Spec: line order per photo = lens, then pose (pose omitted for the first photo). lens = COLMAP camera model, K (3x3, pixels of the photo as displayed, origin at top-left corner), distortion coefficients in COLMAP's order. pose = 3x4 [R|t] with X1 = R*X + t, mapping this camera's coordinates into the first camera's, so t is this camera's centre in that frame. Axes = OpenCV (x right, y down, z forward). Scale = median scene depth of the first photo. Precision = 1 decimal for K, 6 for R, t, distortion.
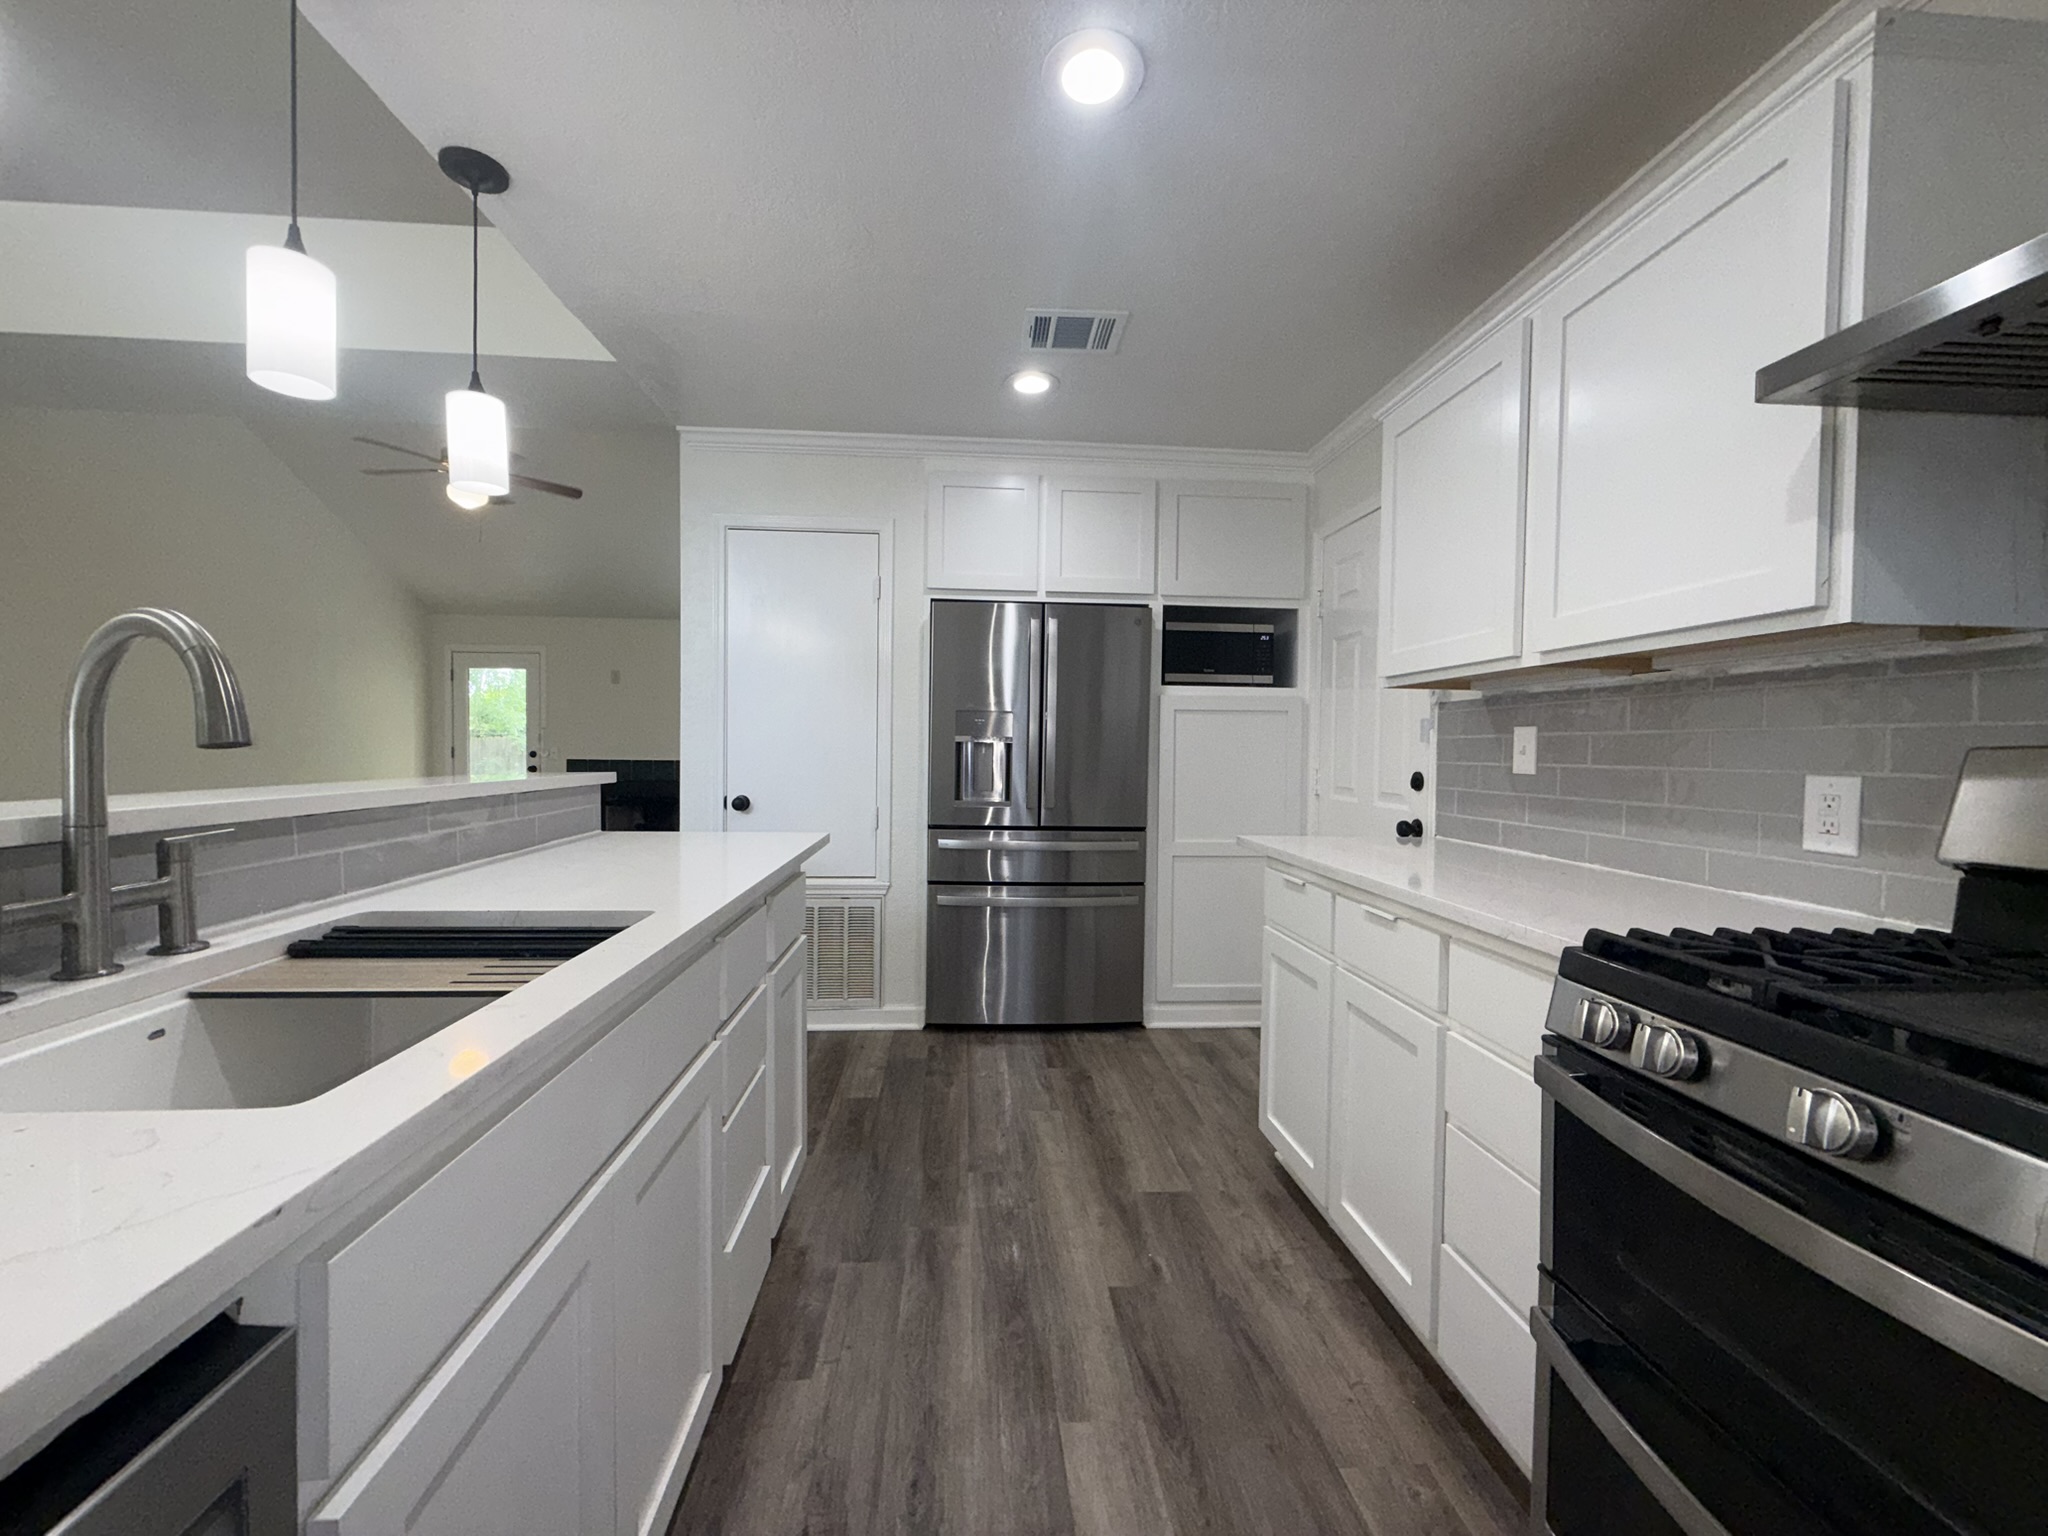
lens RADIAL K [[813.7, 0, 1016.2], [0, 813.7, 763.6], [0, 0, 1]] dist [0.000994, -0.000258]
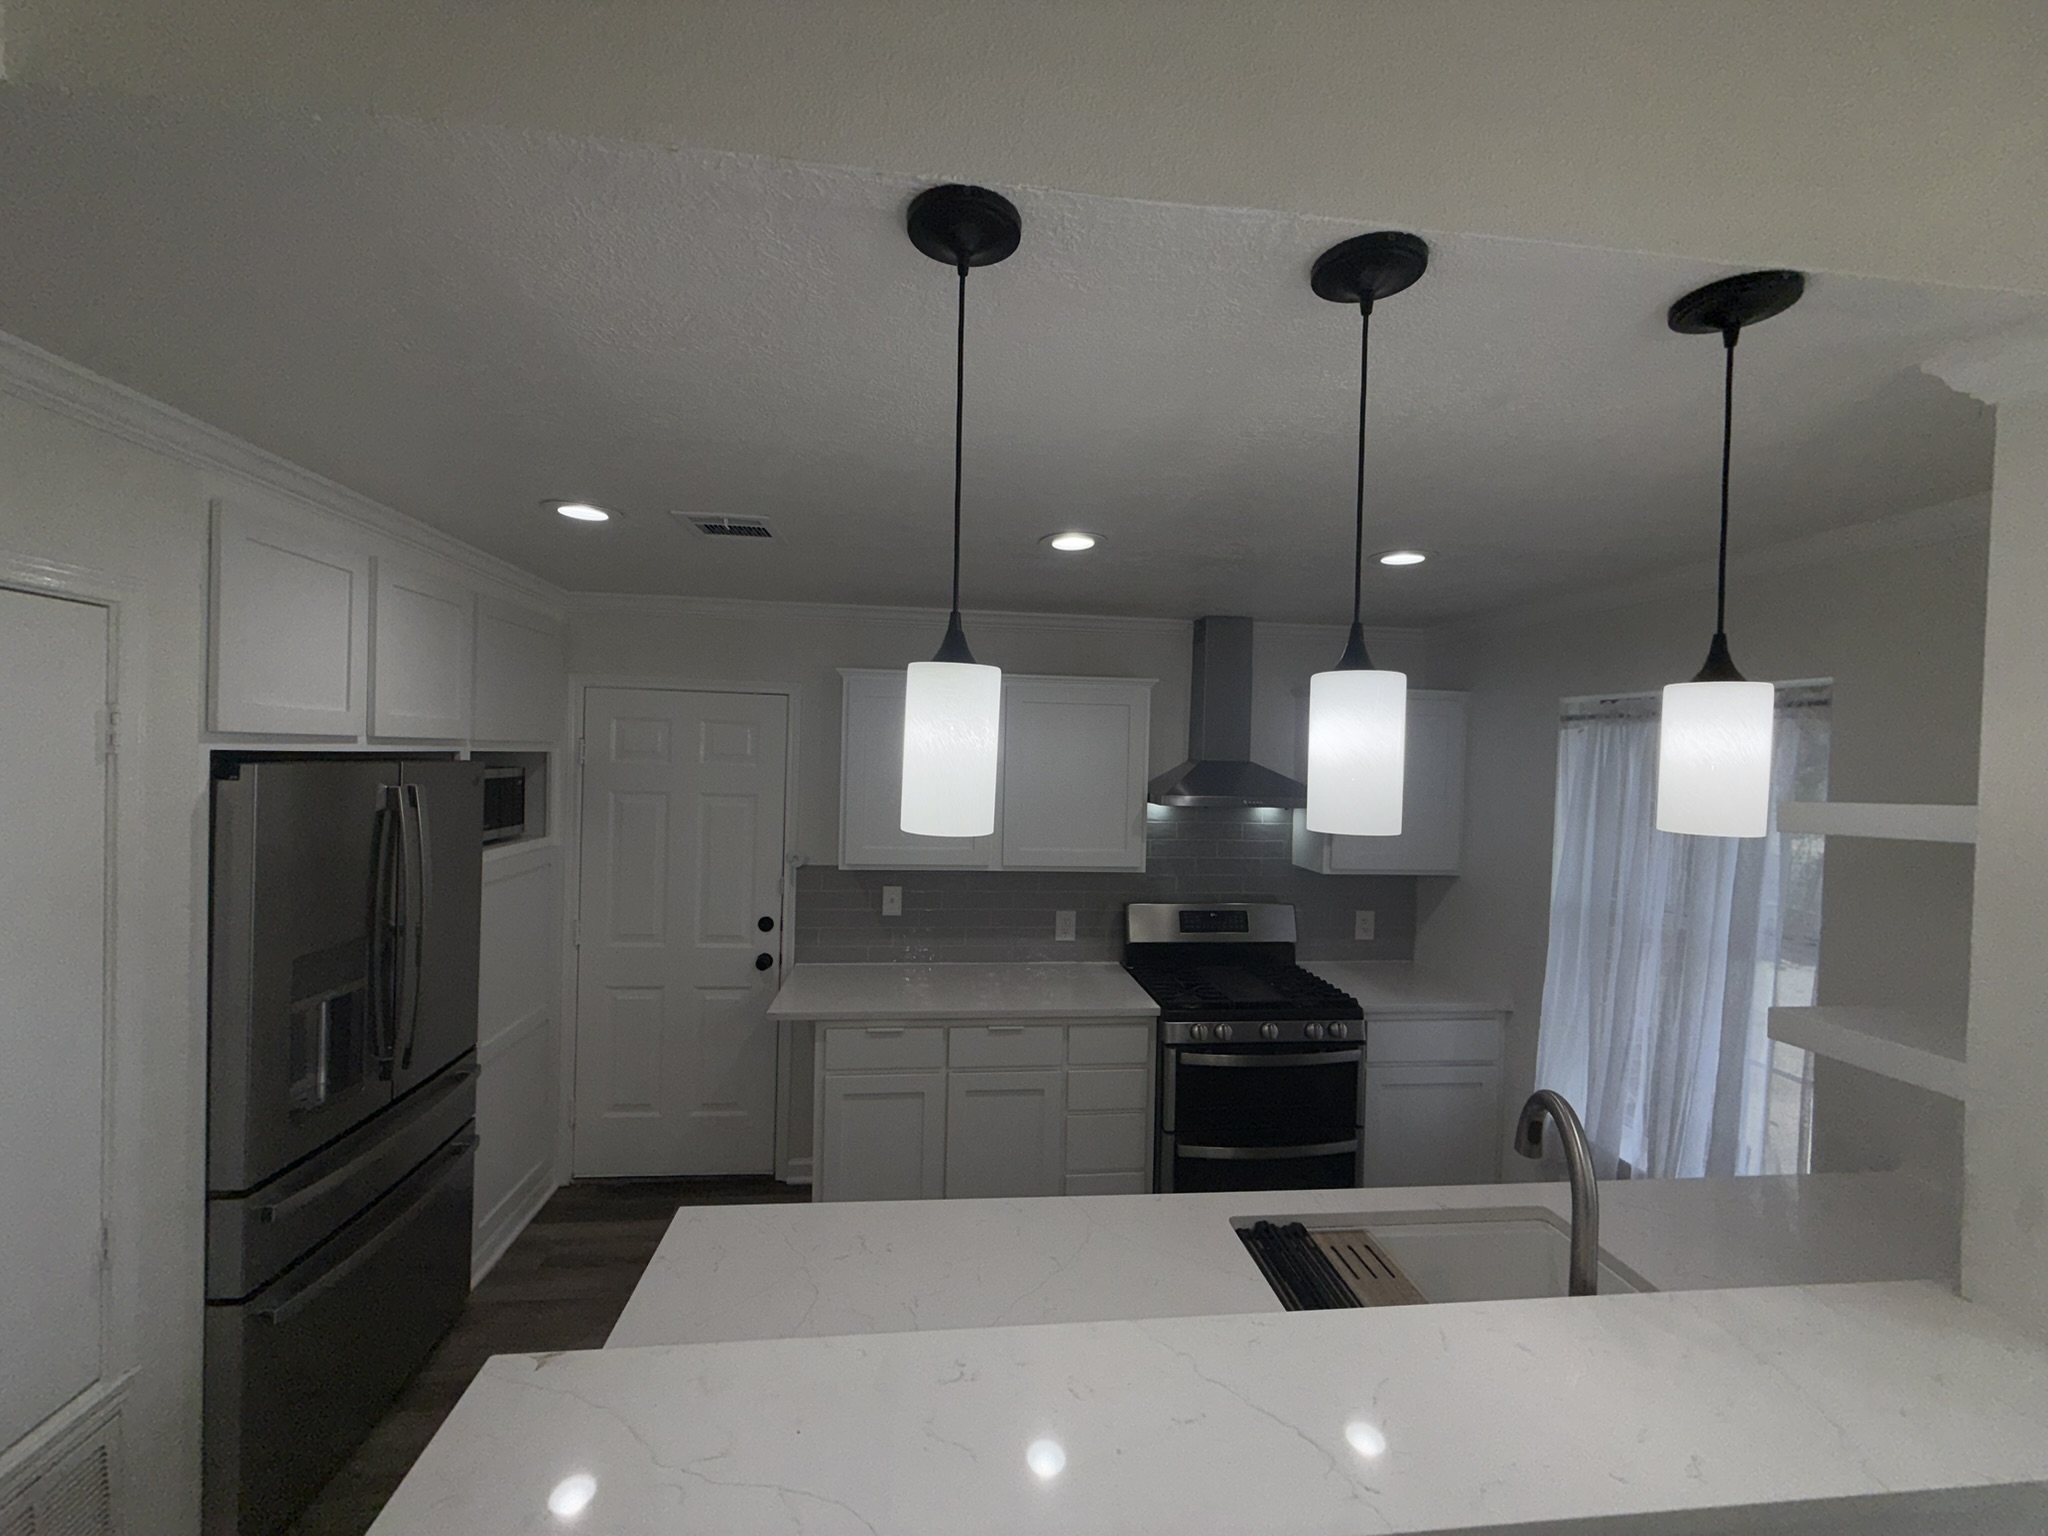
lens RADIAL K [[813.7, 0, 1016.2], [0, 813.7, 763.6], [0, 0, 1]] dist [0.000994, -0.000258]
pose [[-0.045504, -0.027249, 0.998592, -1.026413], [-0.008075, 0.999605, 0.026909, -0.344160], [-0.998932, -0.006840, -0.045706, 0.850814]]
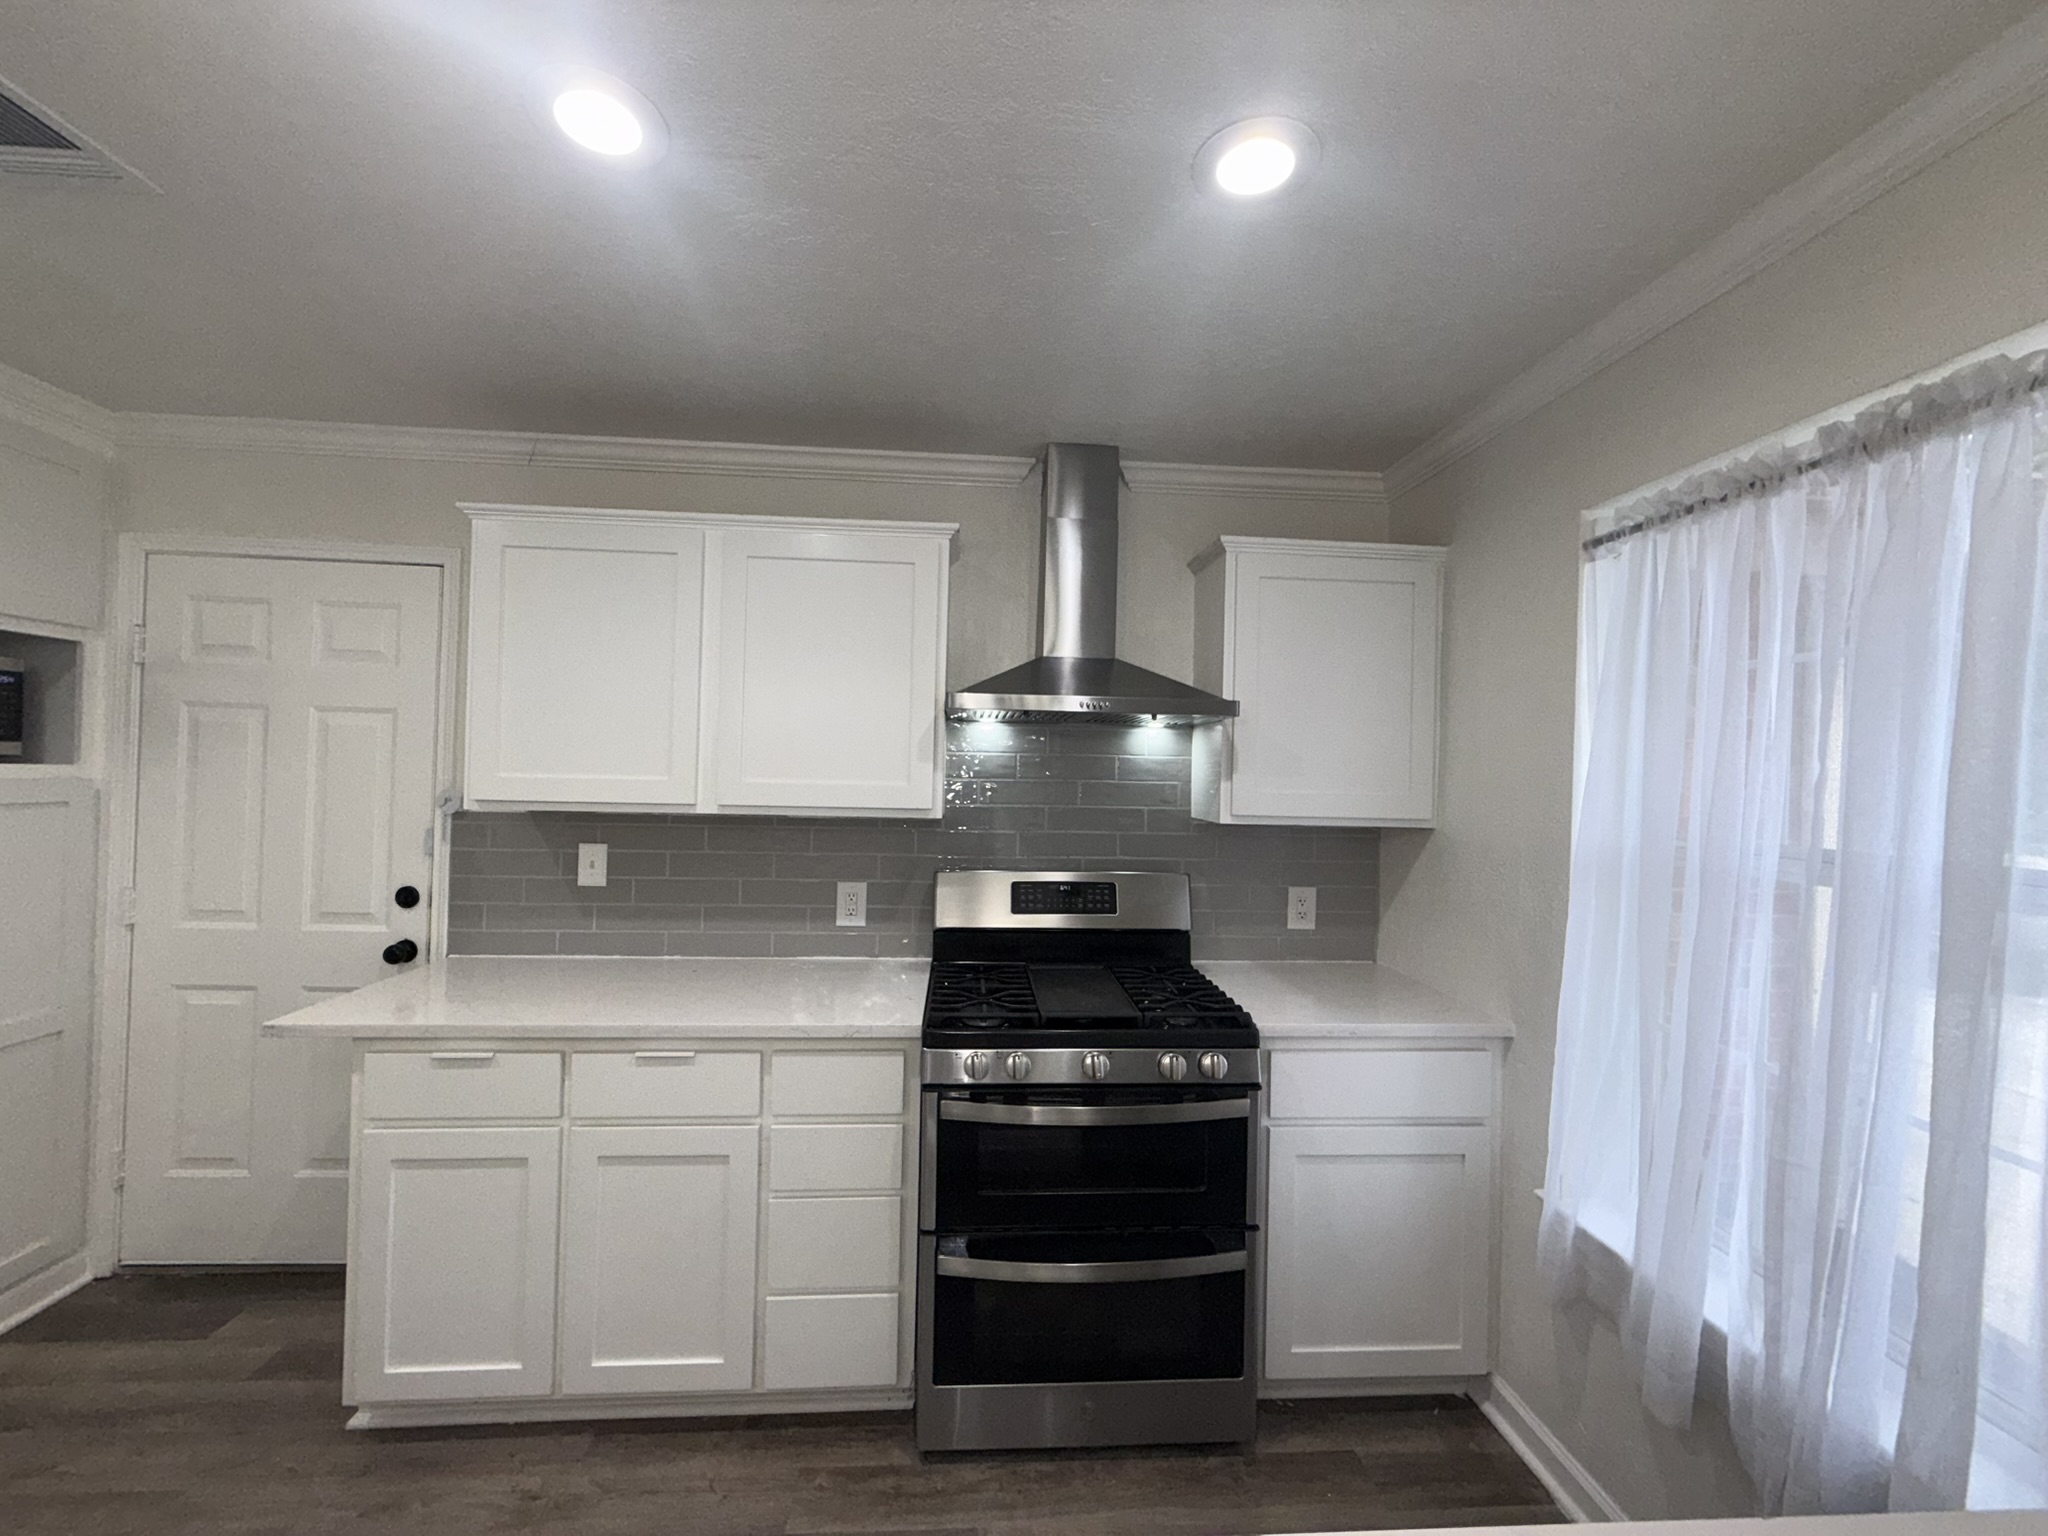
lens RADIAL K [[813.7, 0, 1016.2], [0, 813.7, 763.6], [0, 0, 1]] dist [0.000994, -0.000258]
pose [[-0.000191, -0.002651, 0.999996, -0.503789], [-0.005526, 0.999981, 0.002650, -0.164984], [-0.999985, -0.005525, -0.000206, 0.431438]]
